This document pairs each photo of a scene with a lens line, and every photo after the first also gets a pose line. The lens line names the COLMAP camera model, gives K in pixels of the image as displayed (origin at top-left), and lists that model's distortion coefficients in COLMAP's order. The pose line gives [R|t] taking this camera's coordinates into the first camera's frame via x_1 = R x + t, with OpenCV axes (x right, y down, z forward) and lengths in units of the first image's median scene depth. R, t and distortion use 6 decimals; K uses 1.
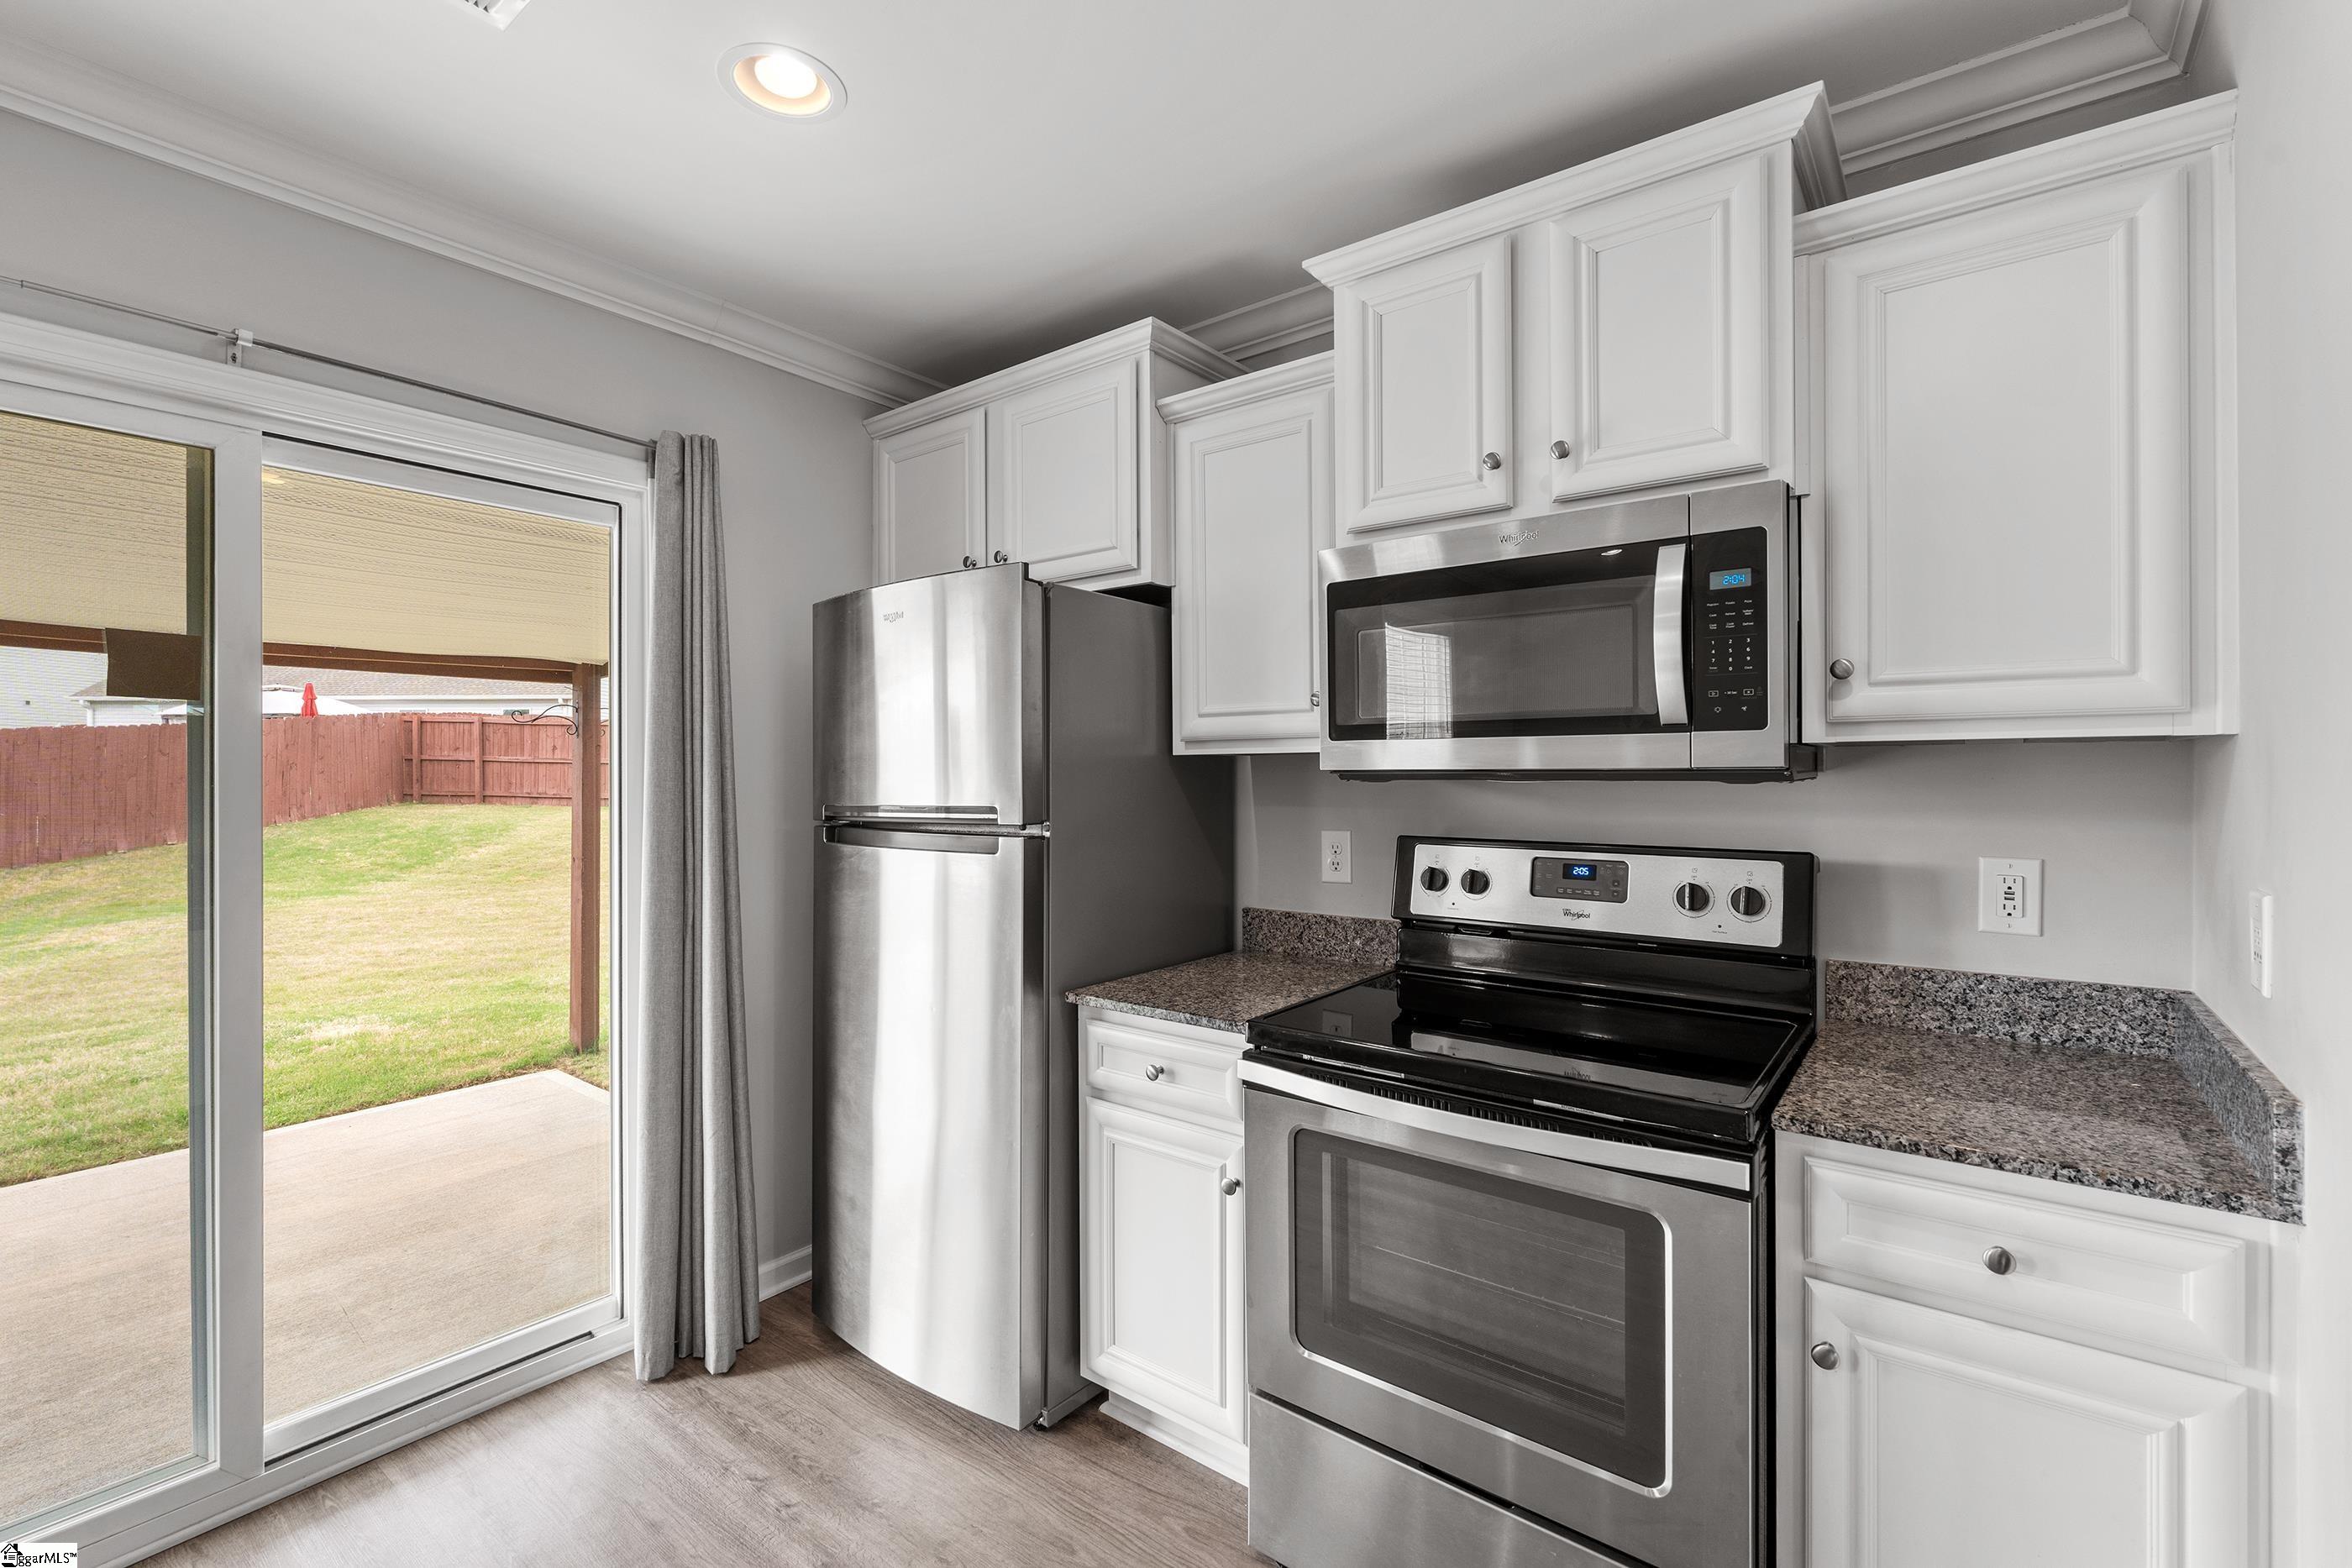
lens RADIAL K [[1023.4, 0, 1167.8], [0, 1023.4, 772.4], [0, 0, 1]] dist [-0.004843, -0.000627]
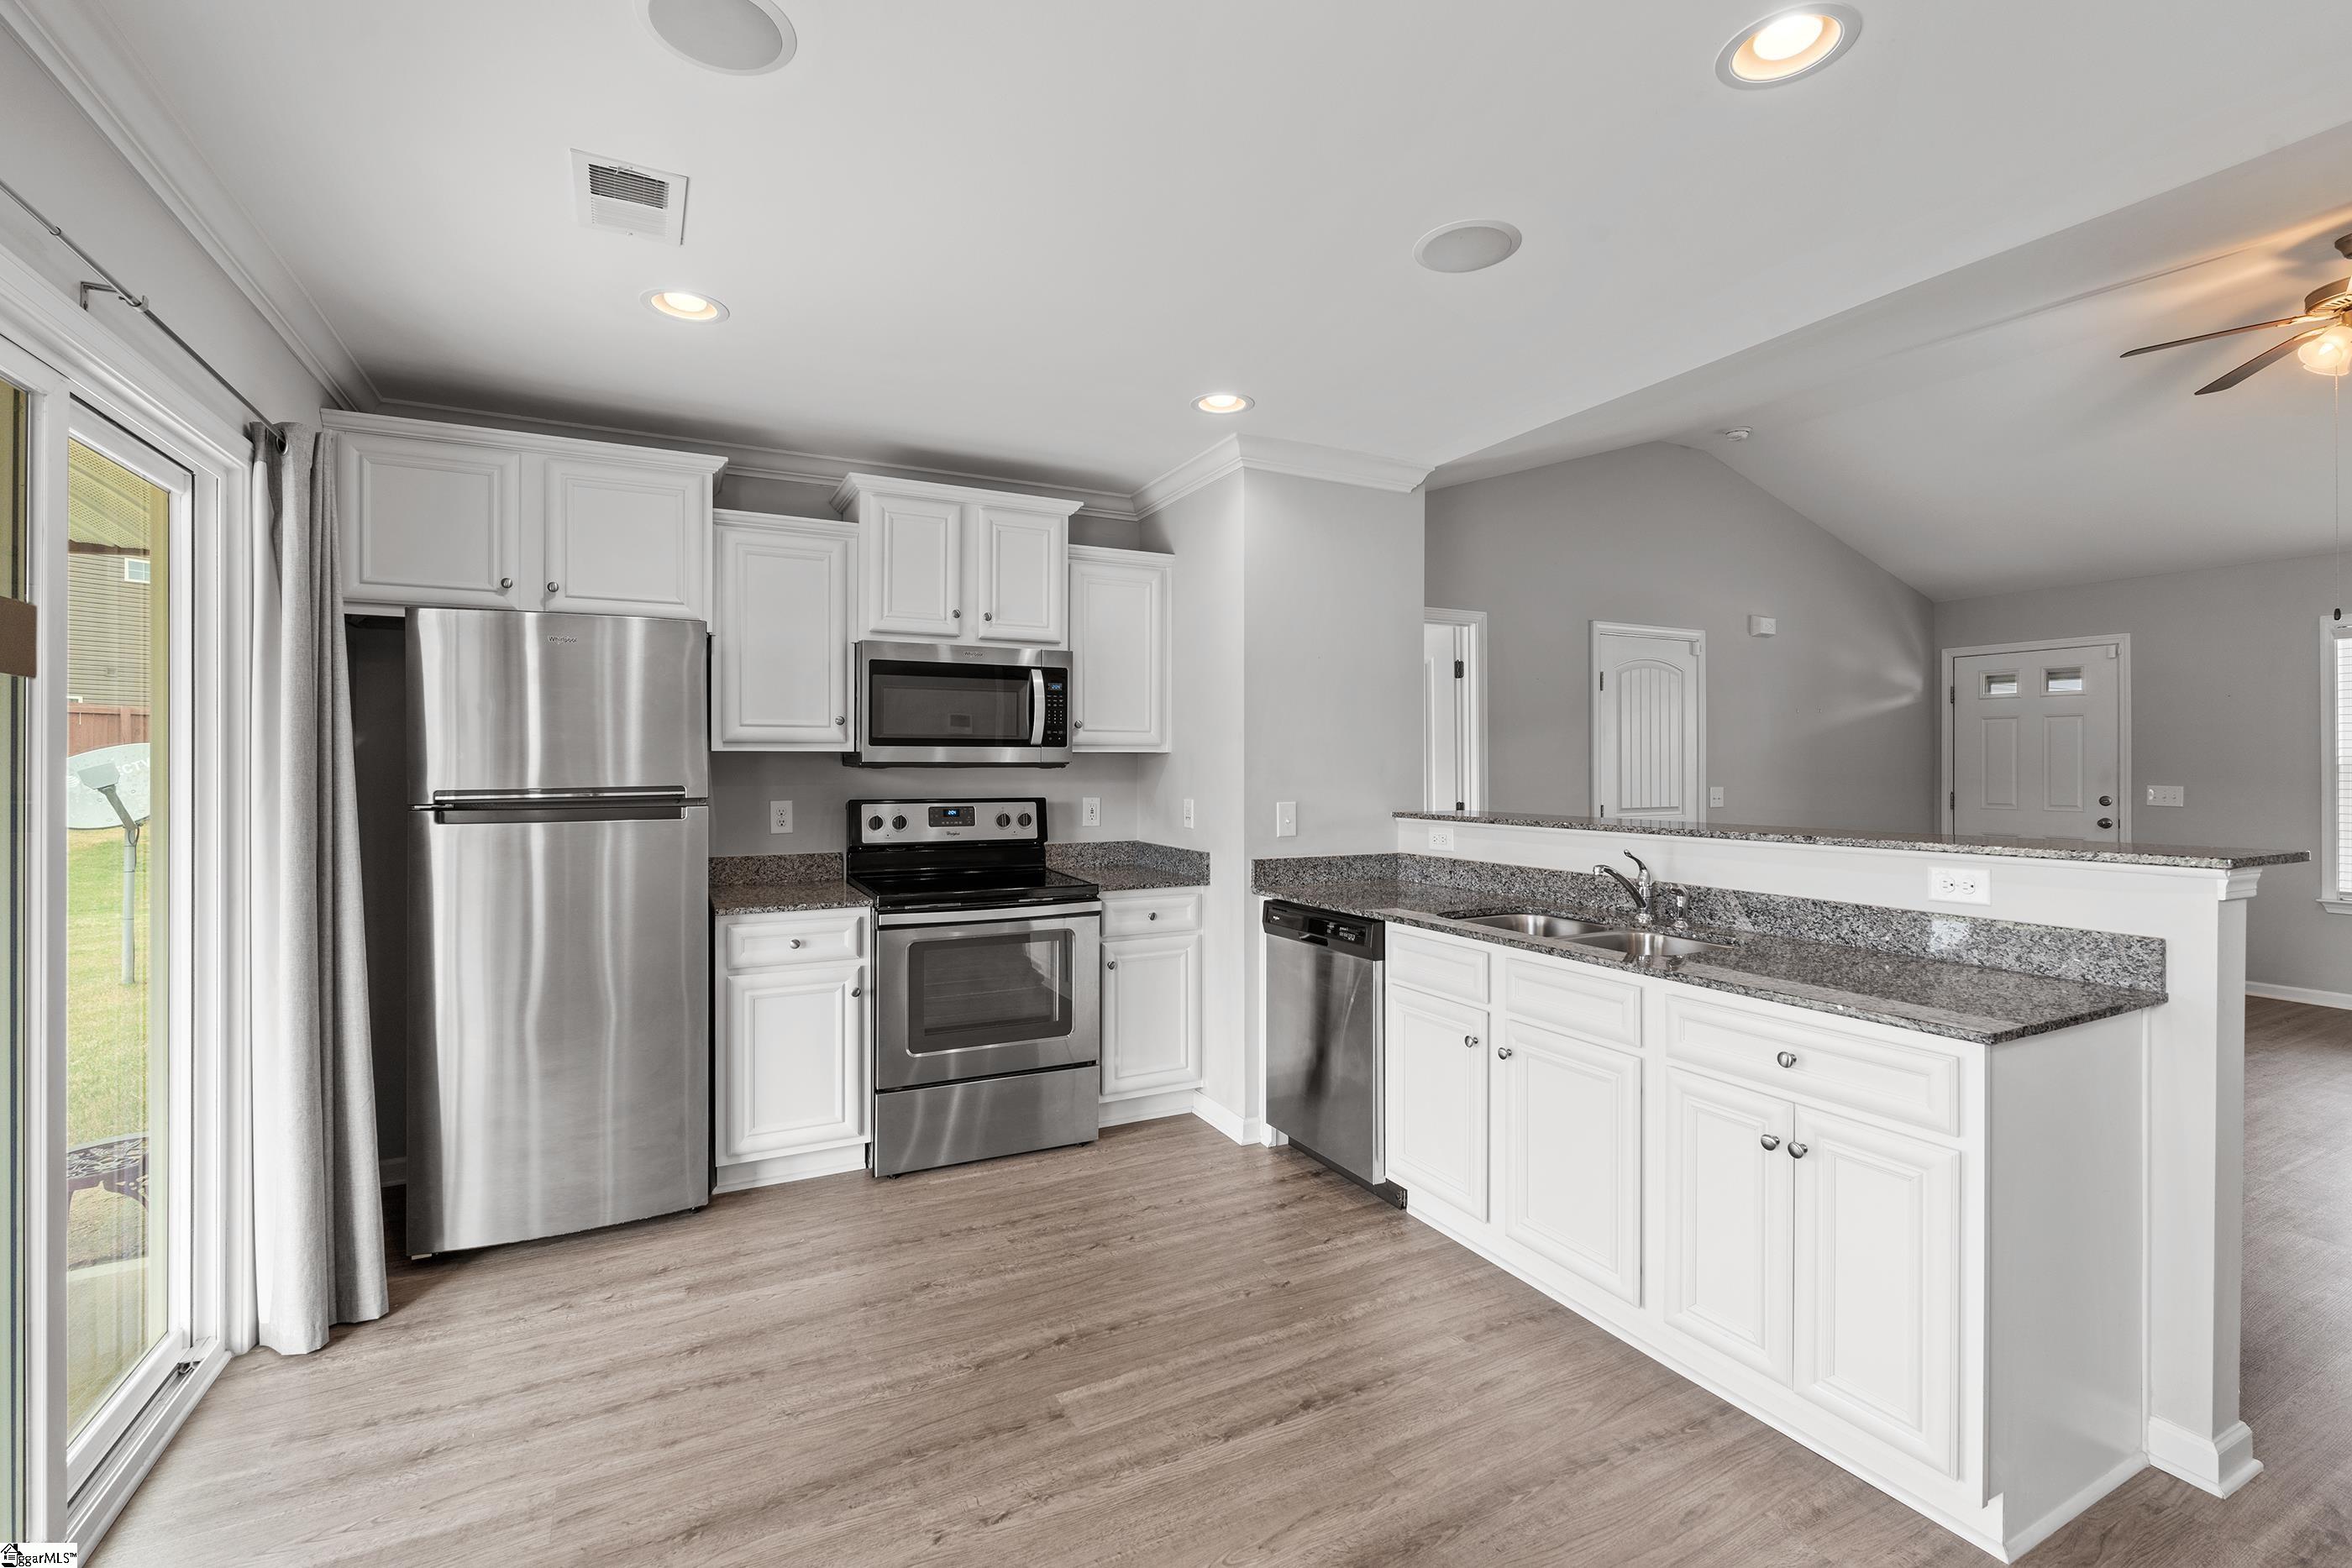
lens RADIAL K [[1023.4, 0, 1185.4], [0, 1023.4, 760.7], [0, 0, 1]] dist [-0.004843, -0.000627]
pose [[0.417179, 0.006473, 0.908801, -1.258803], [-0.002481, 0.999979, -0.005984, 0.005344], [-0.908821, 0.000242, 0.417187, -0.265092]]
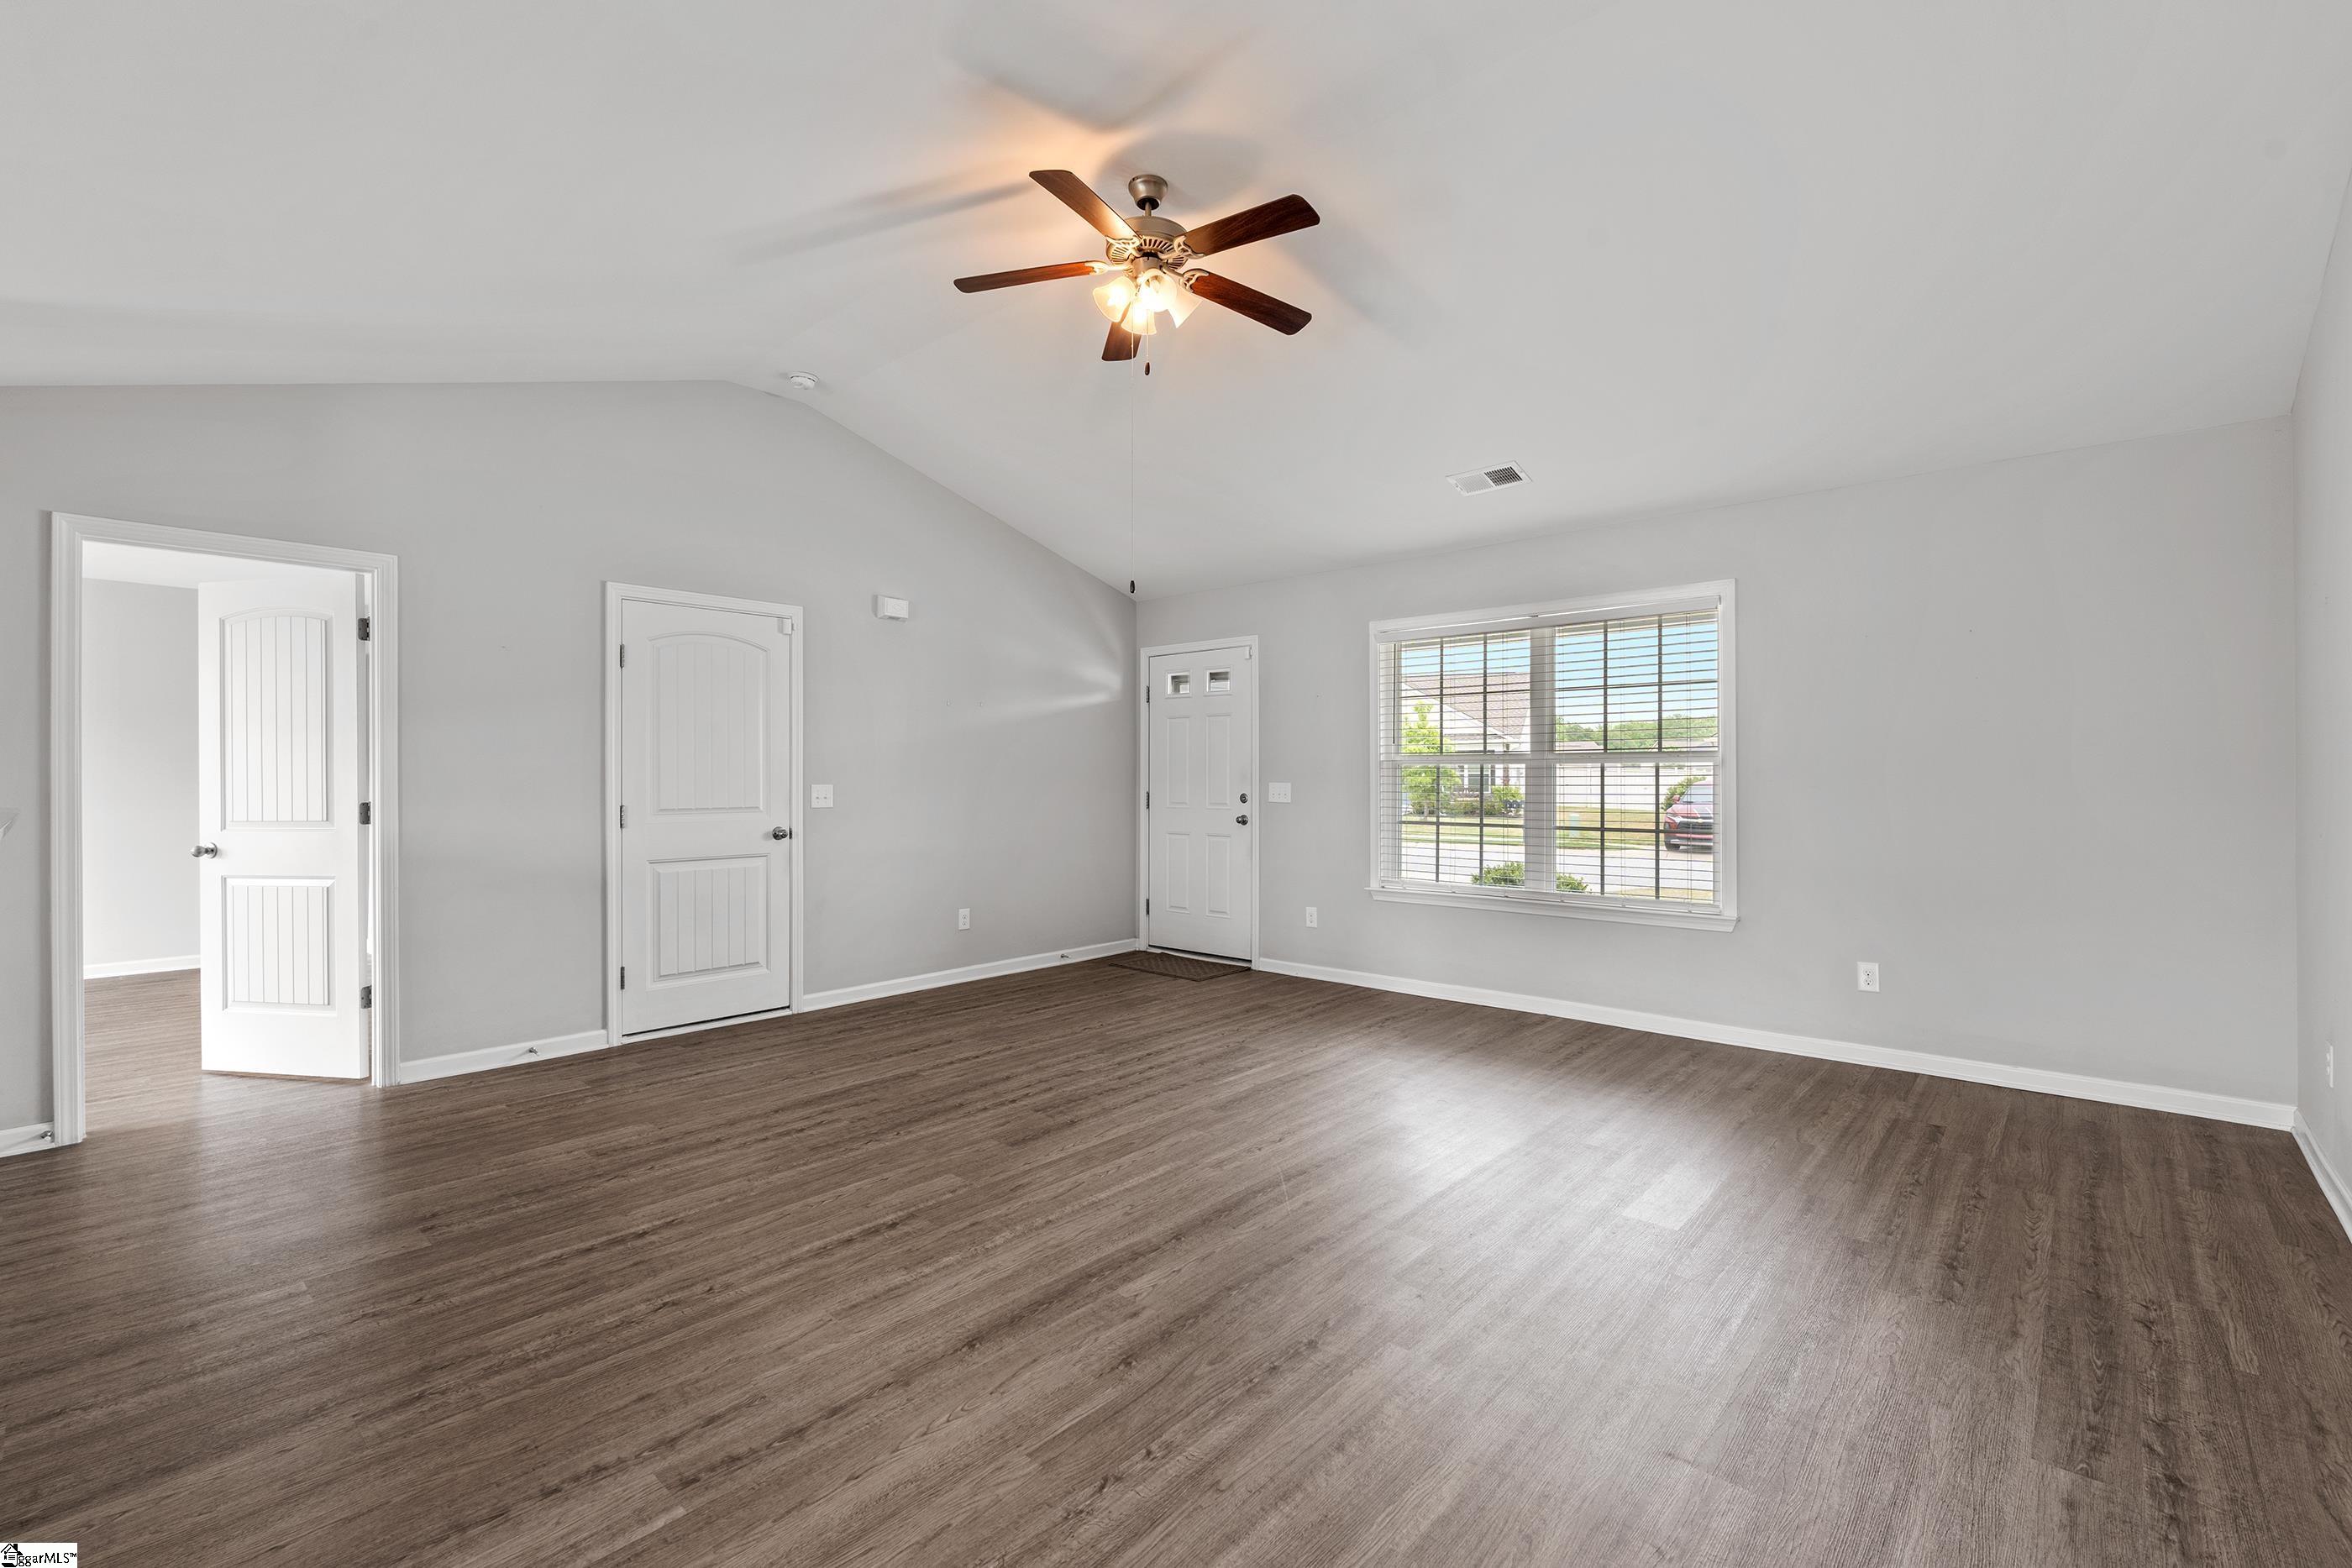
lens RADIAL K [[1023.4, 0, 1179.4], [0, 1023.4, 780.2], [0, 0, 1]] dist [-0.004843, -0.000627]
pose [[0.070543, -0.000554, 0.997509, -0.396920], [-0.003487, 0.999994, 0.000802, 0.046330], [-0.997503, -0.003535, 0.070541, -1.653182]]
